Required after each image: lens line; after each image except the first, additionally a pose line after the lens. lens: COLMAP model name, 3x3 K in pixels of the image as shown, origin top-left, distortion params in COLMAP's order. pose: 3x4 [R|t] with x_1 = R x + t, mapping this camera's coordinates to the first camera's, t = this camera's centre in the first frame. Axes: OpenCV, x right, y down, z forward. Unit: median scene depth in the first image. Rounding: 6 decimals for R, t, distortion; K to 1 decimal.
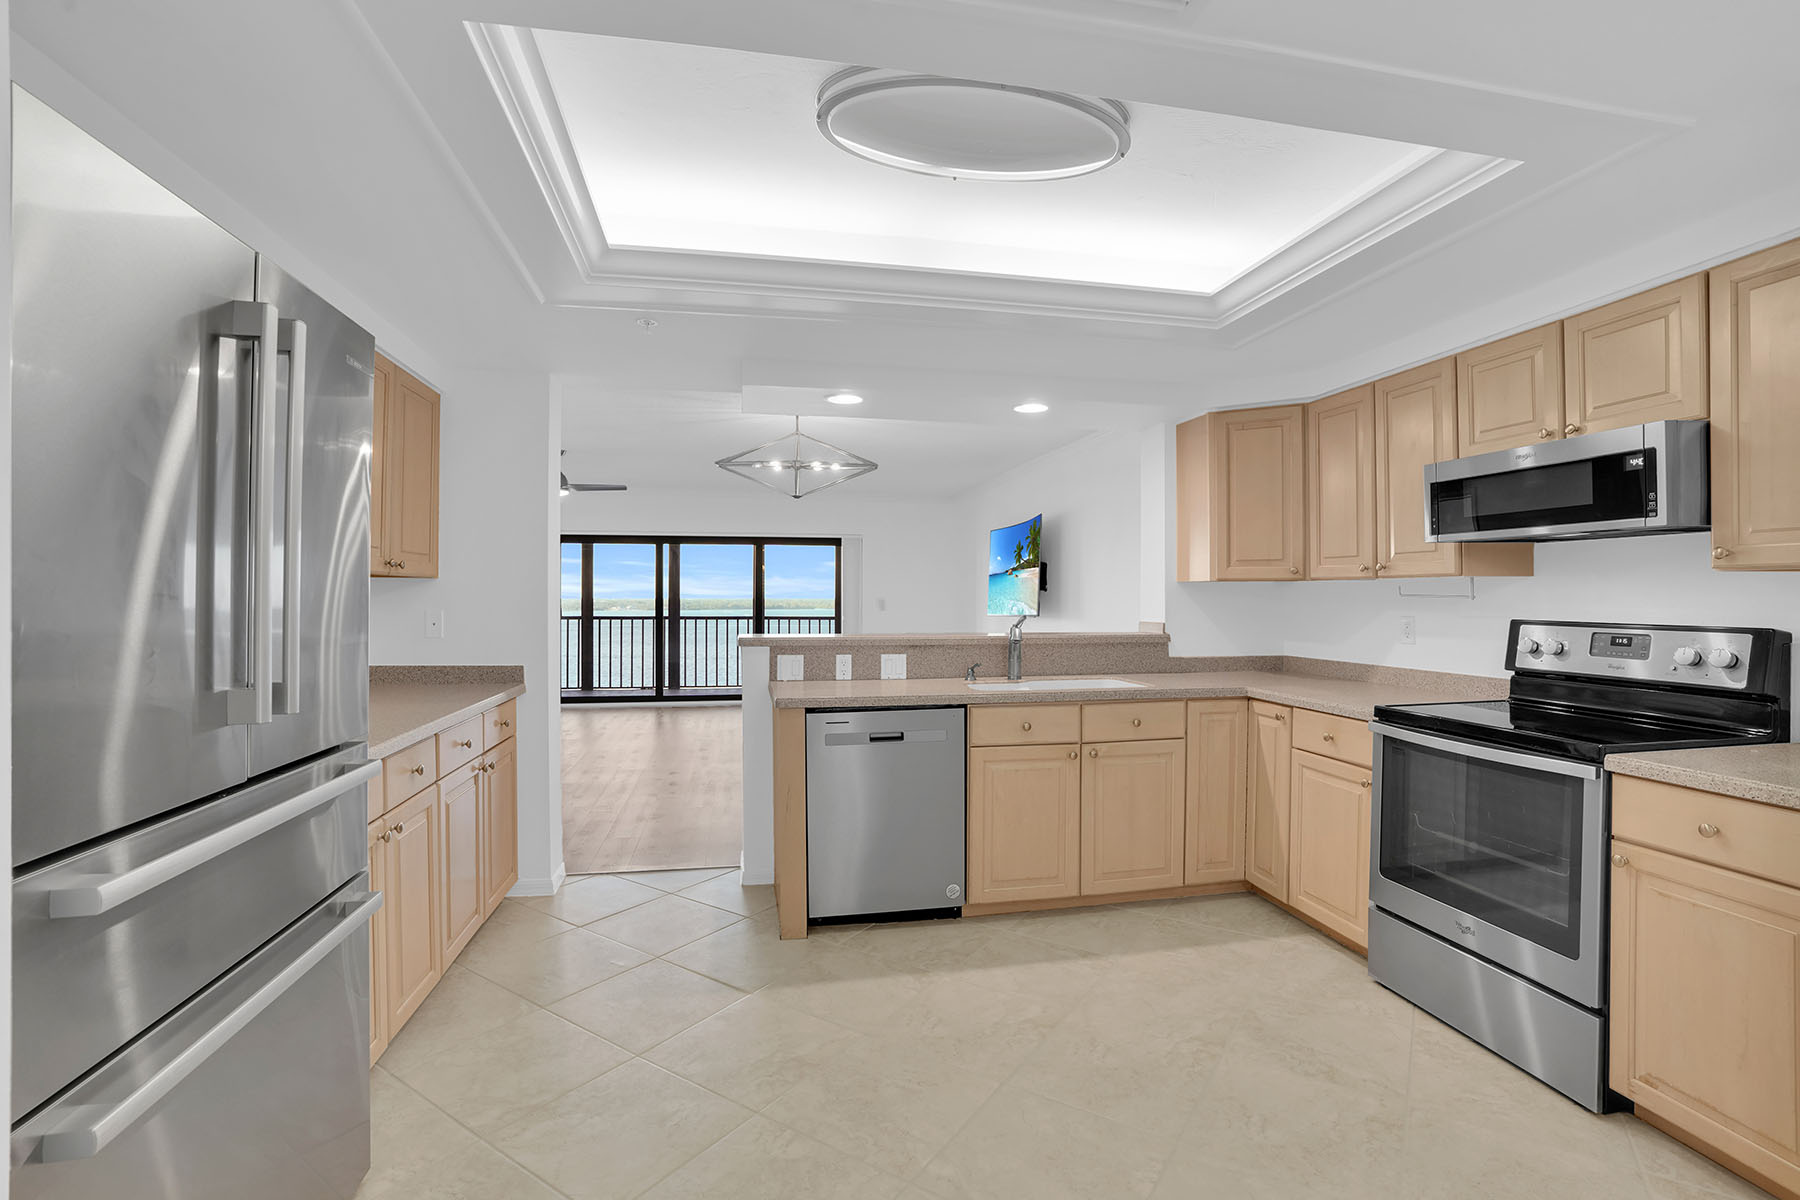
lens RADIAL K [[845.1, 0, 912.2], [0, 845.1, 603.5], [0, 0, 1]] dist [-0.048174, 0.016518]
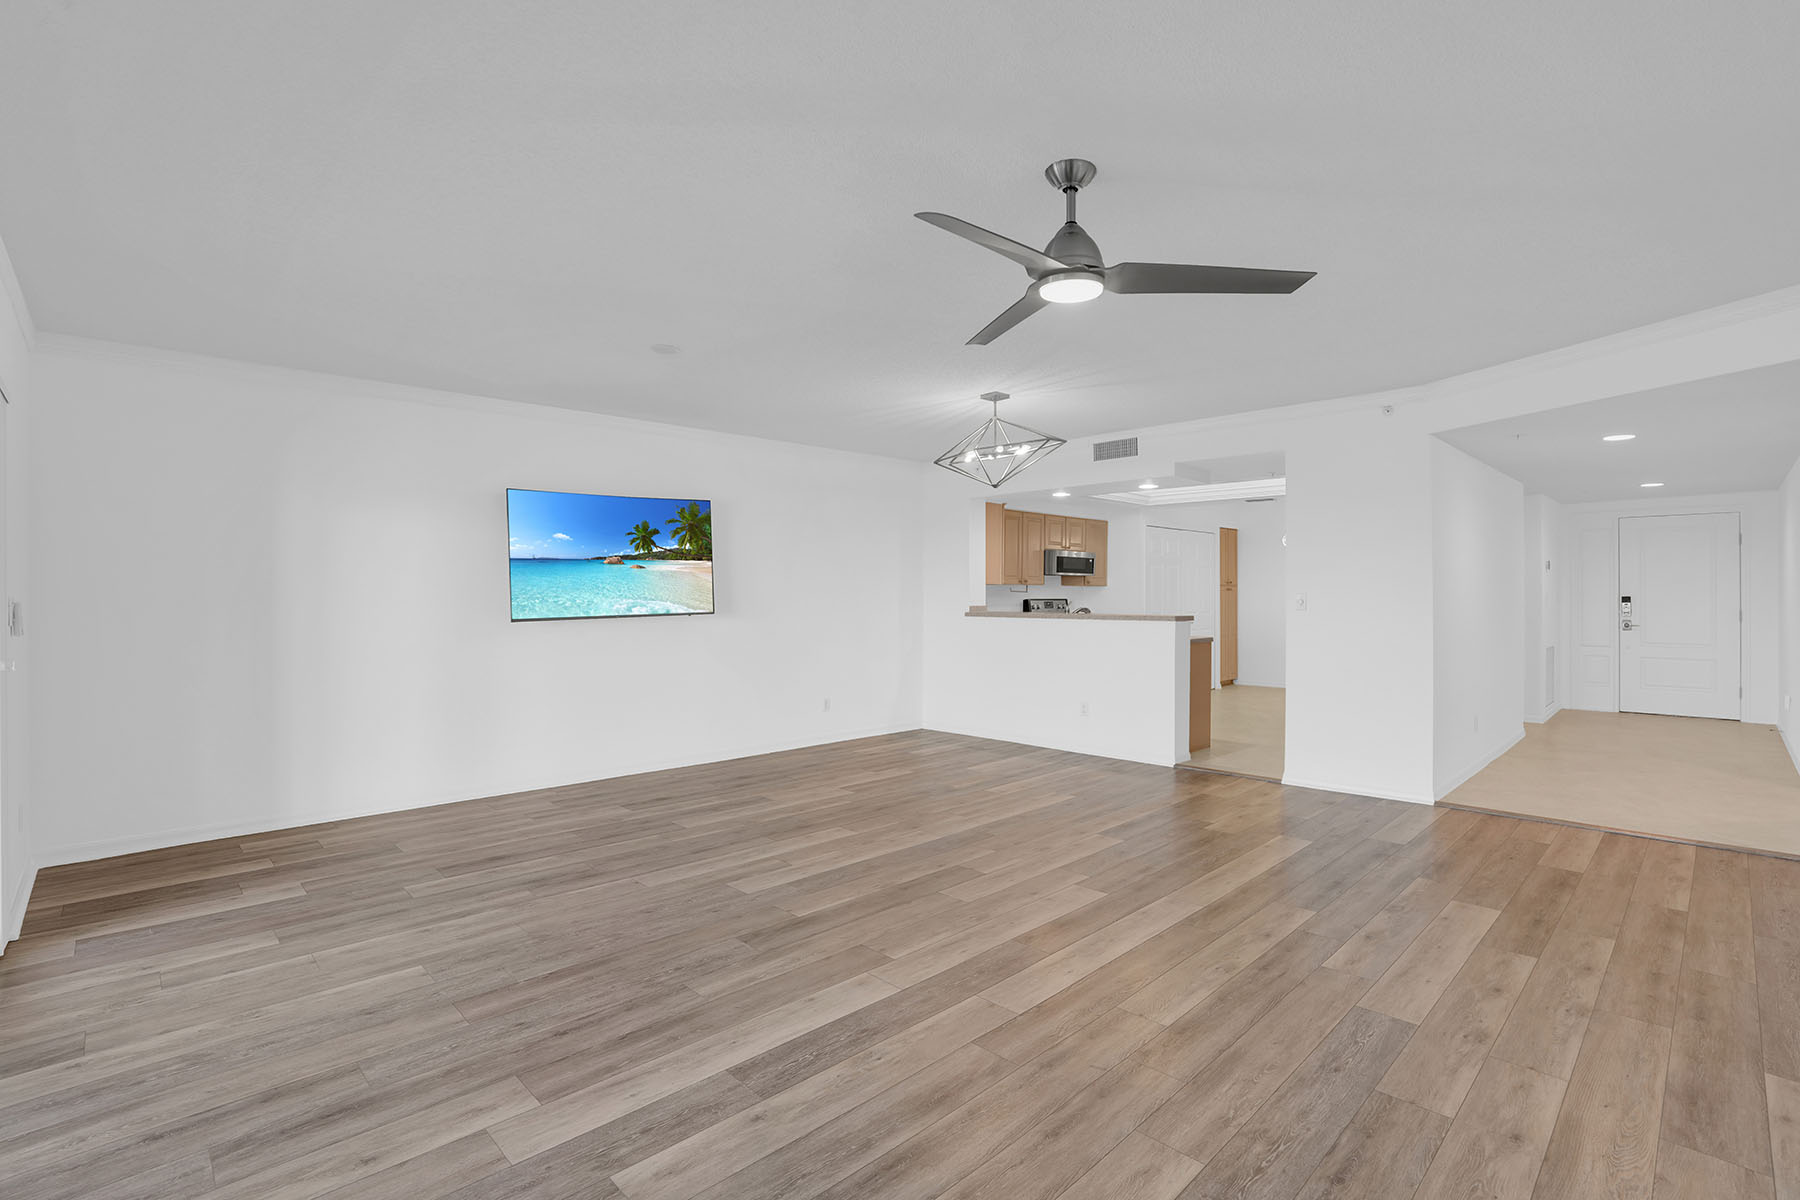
lens RADIAL K [[845.1, 0, 897.5], [0, 845.1, 600.9], [0, 0, 1]] dist [-0.048174, 0.016518]
pose [[-0.531992, -0.016735, 0.846584, -1.564111], [0.001972, 0.999777, 0.021003, -0.035343], [-0.846747, 0.012843, -0.531840, 2.794477]]
